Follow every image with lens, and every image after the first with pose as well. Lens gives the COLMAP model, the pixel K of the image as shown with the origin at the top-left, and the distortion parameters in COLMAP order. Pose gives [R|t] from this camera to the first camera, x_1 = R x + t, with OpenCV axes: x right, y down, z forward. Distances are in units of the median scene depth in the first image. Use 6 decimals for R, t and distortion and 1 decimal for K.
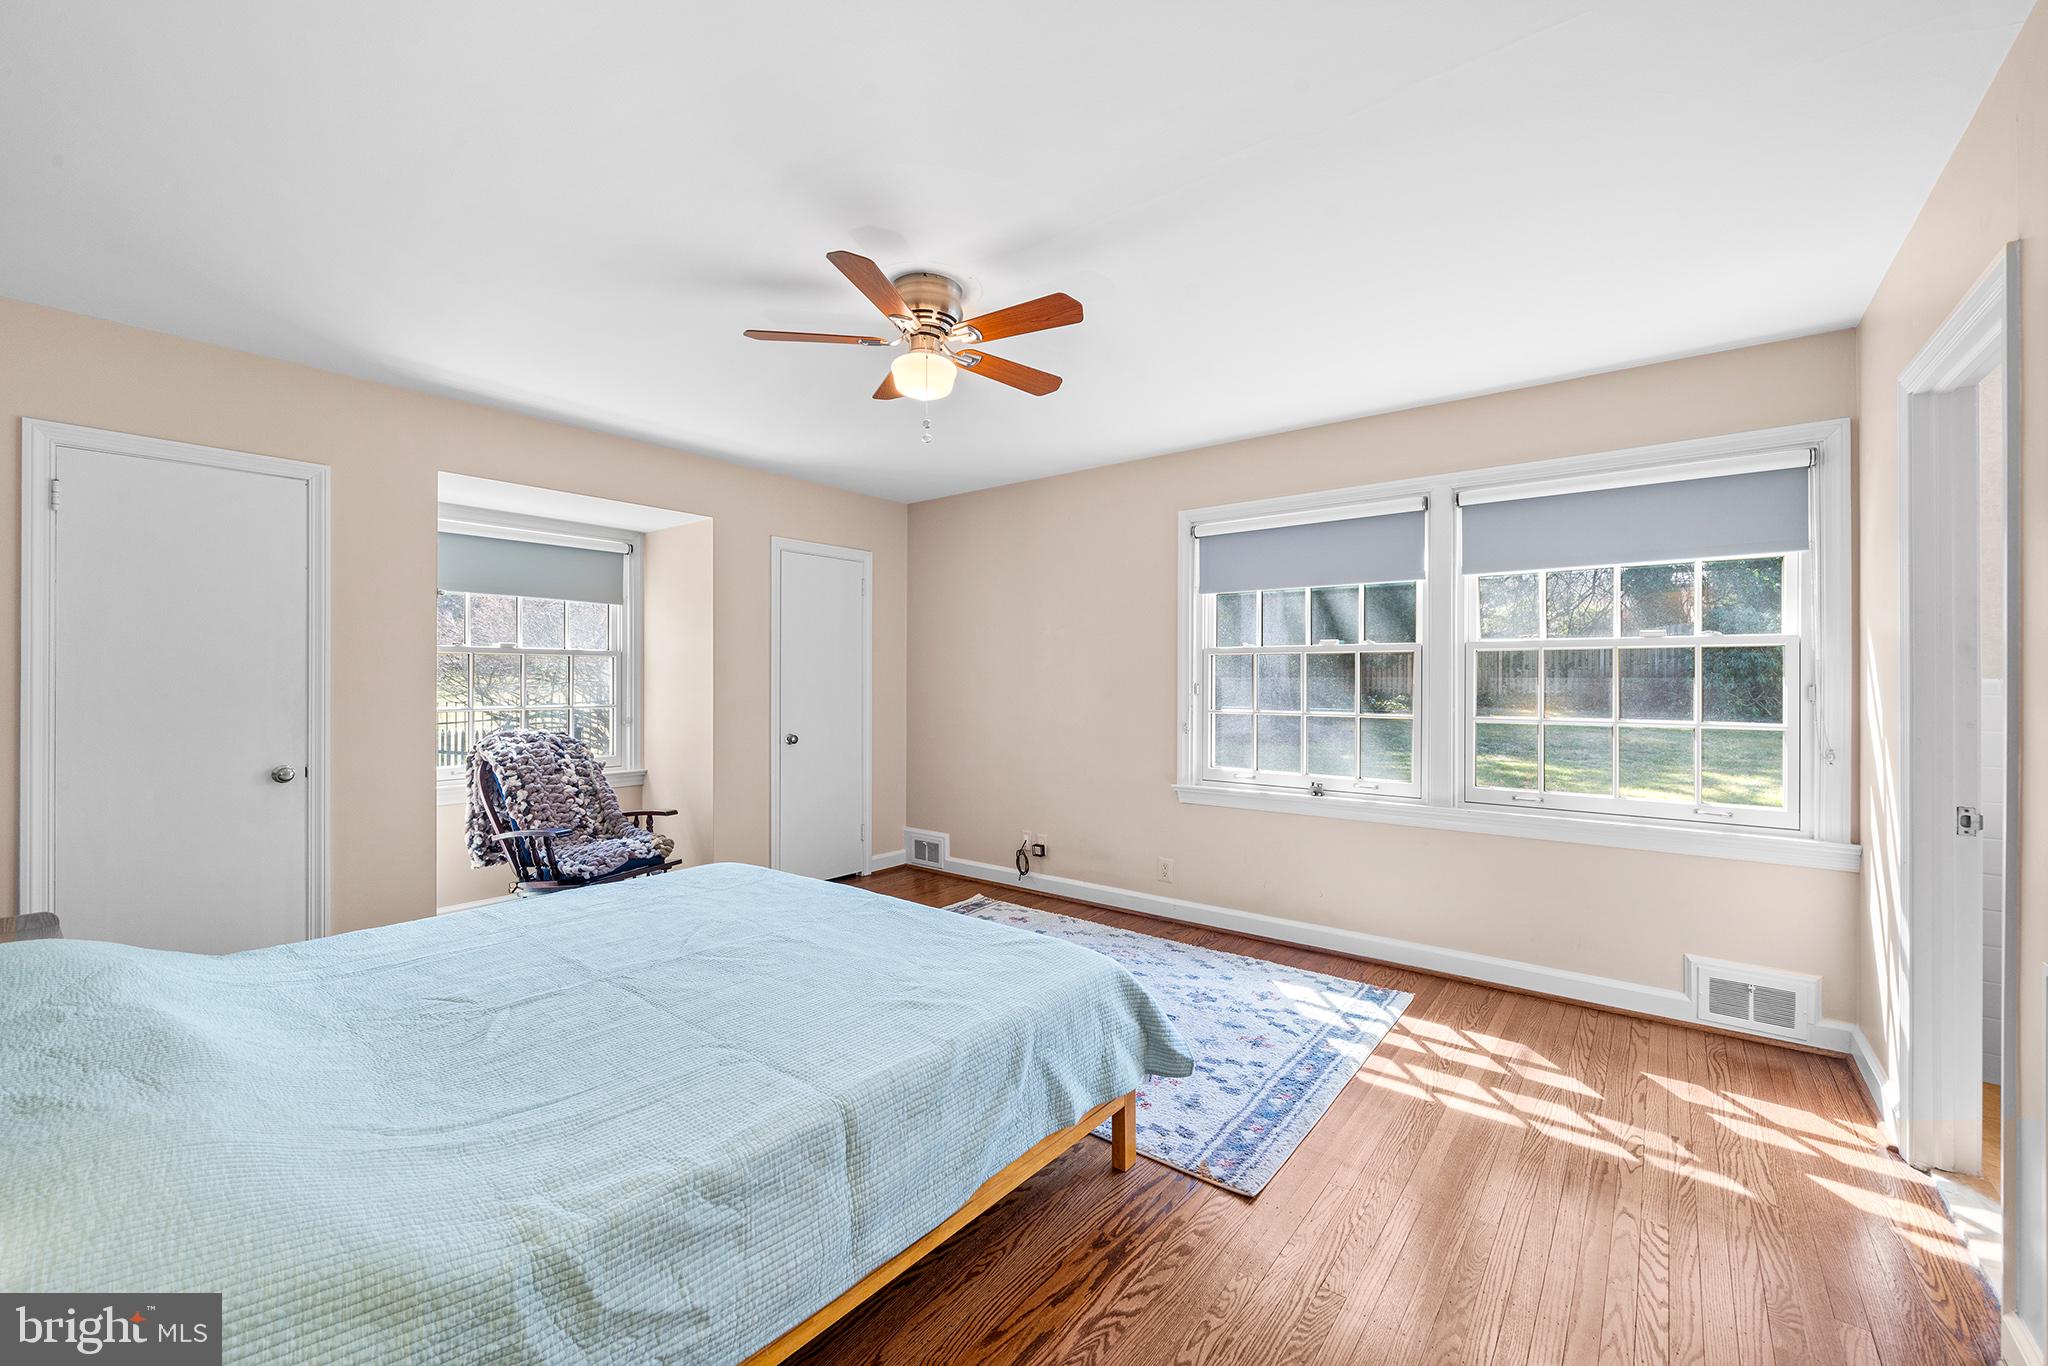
lens RADIAL K [[856.7, 0, 1024.0], [0, 856.7, 683.0], [0, 0, 1]] dist [-0.000586, -0.000038]
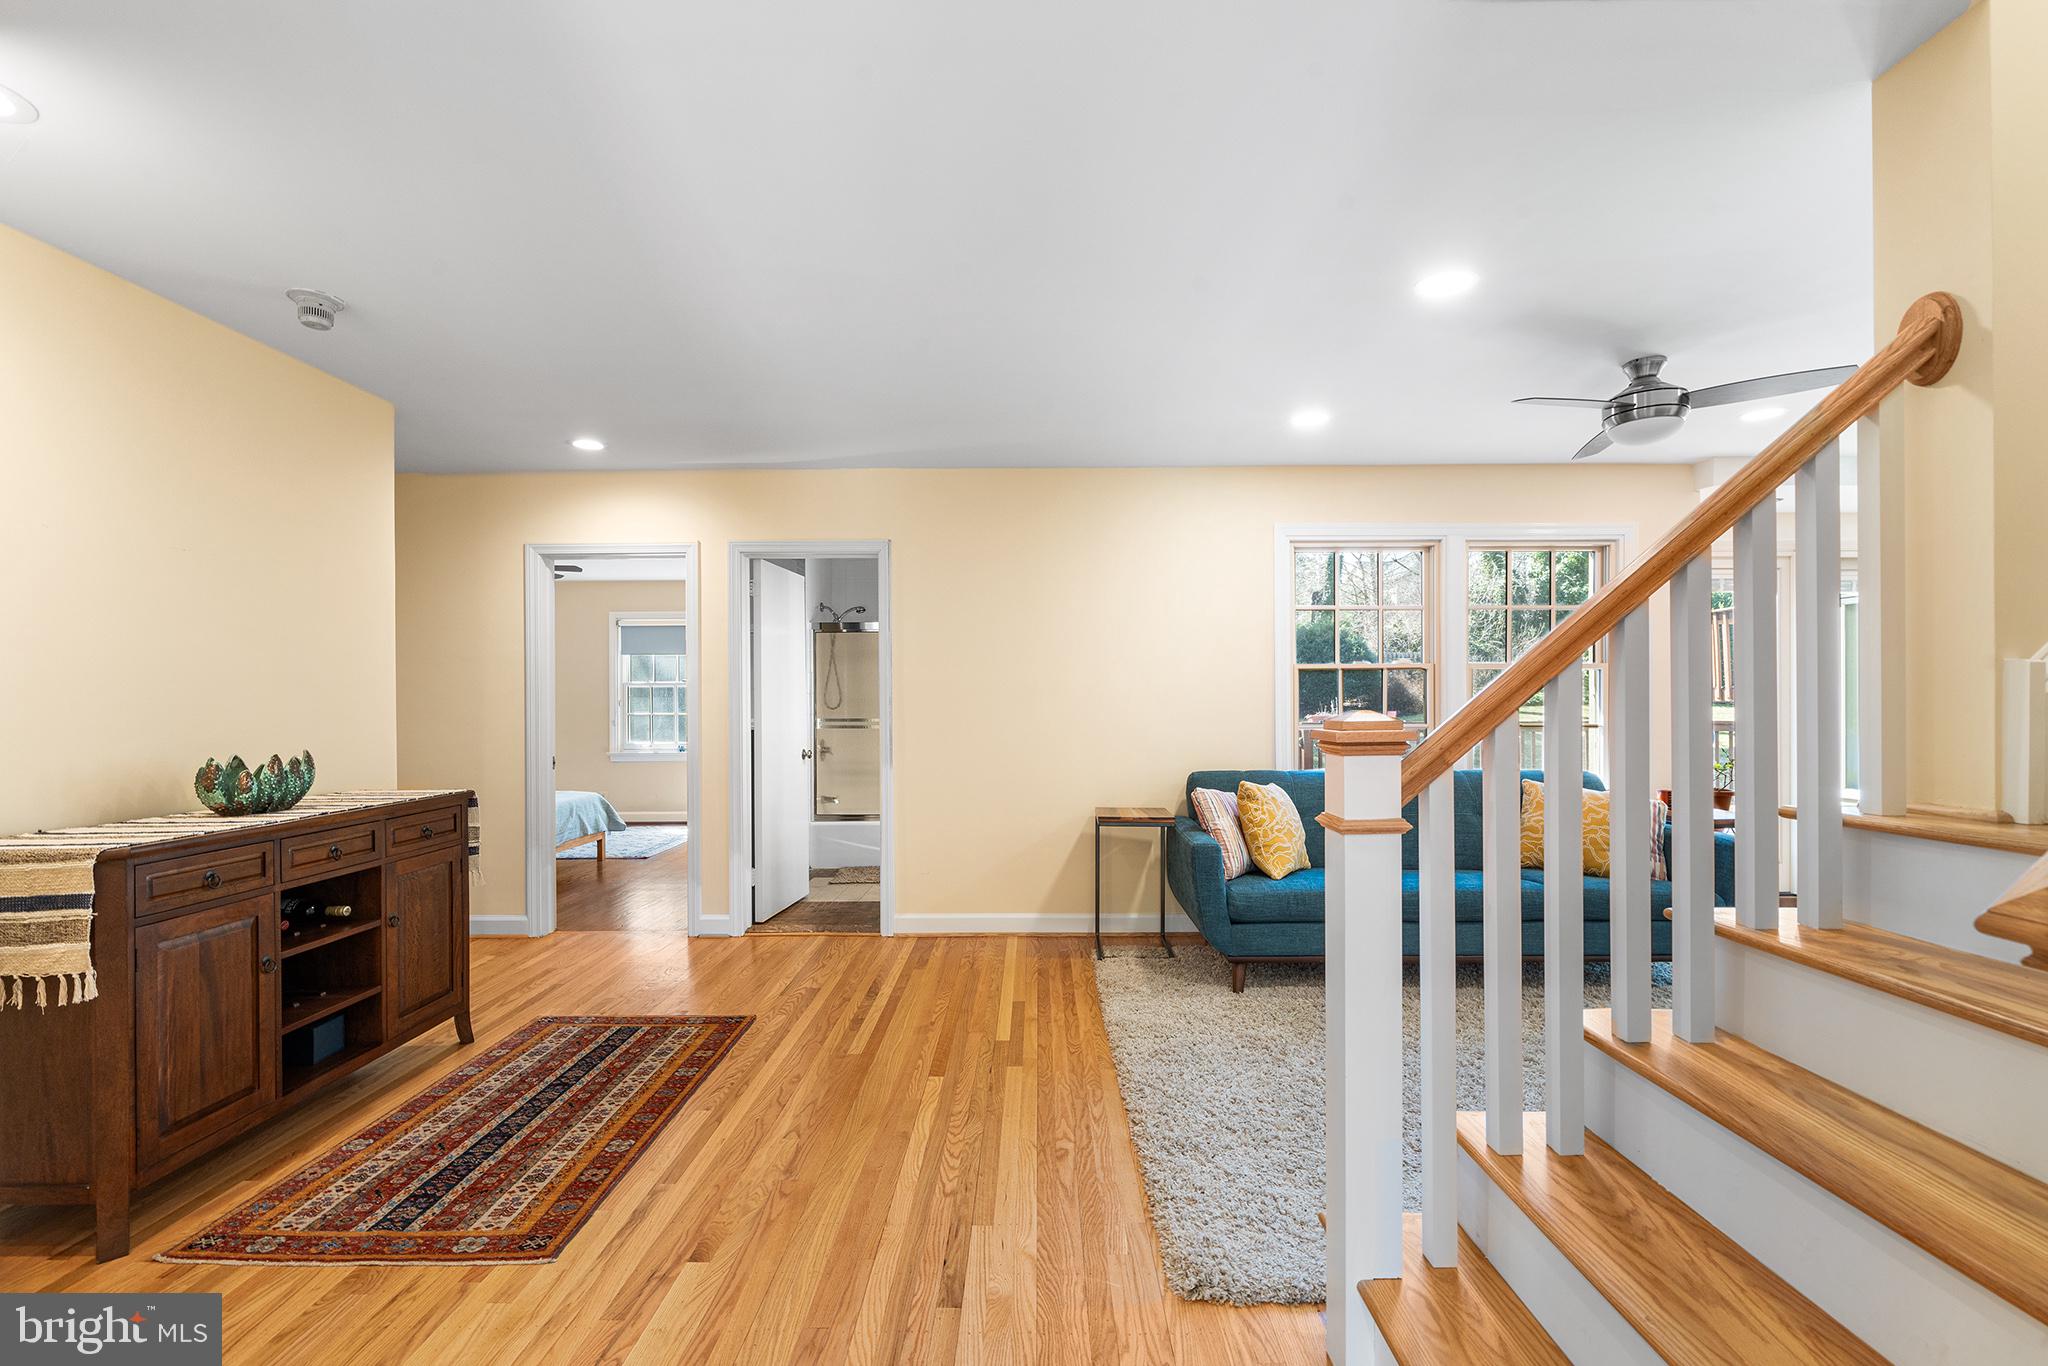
lens RADIAL K [[893.3, 0, 1029.9], [0, 893.3, 696.2], [0, 0, 1]] dist [0.000619, 0.000147]
pose [[0.792331, -0.000223, 0.610092, -0.311310], [0.013443, 0.999764, -0.017094, 0.041013], [-0.609944, 0.021745, 0.792146, -1.228129]]
